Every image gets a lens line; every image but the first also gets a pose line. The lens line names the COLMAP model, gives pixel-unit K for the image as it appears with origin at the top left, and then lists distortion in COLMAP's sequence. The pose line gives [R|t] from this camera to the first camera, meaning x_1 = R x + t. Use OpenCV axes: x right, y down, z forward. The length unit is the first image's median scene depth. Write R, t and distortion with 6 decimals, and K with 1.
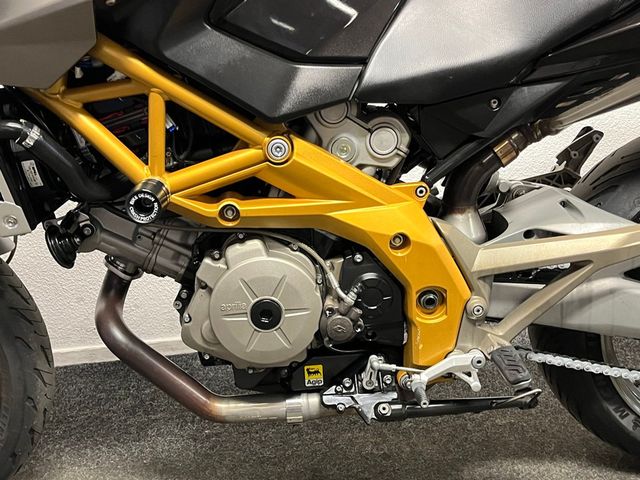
lens RADIAL K [[711.7, 0, 315.9], [0, 711.7, 243.1], [0, 0, 1]] dist [0.026021, 0.000000]
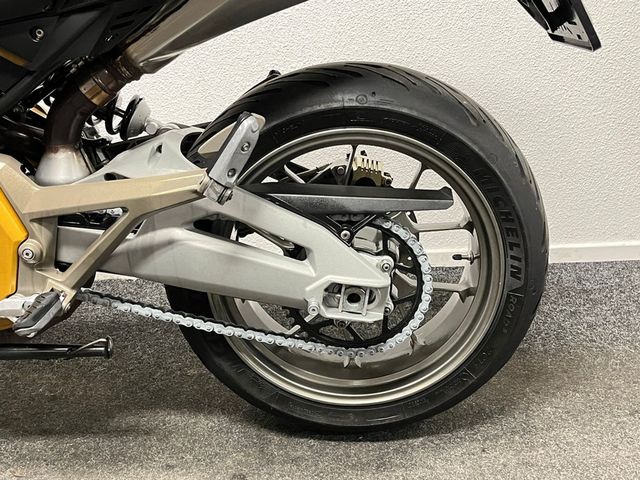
lens RADIAL K [[711.7, 0, 318.1], [0, 711.7, 237.9], [0, 0, 1]] dist [0.026021, 0.000000]
pose [[0.996635, 0.057187, -0.058729, 0.667509], [-0.053079, 0.996185, 0.069273, -0.014215], [0.062467, -0.065922, 0.995868, 0.066298]]
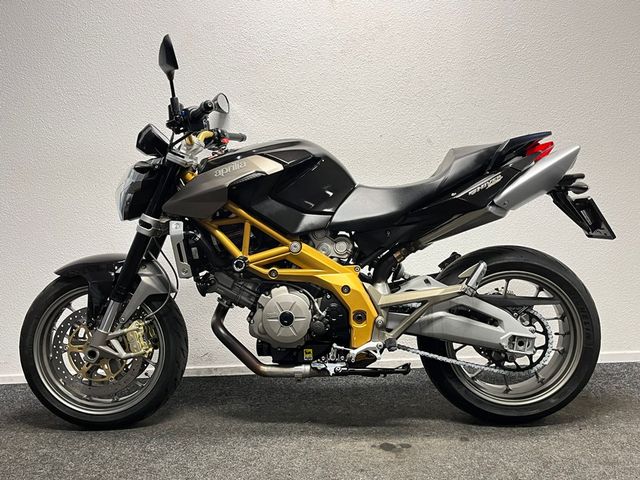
lens RADIAL K [[588.4, 0, 323.2], [0, 588.4, 241.1], [0, 0, 1]] dist [0.027364, 0.000000]
pose [[0.995864, 0.037280, -0.082856, 0.191459], [-0.055421, 0.971887, -0.228832, 0.278698], [0.071996, 0.232477, 0.969933, -0.868889]]
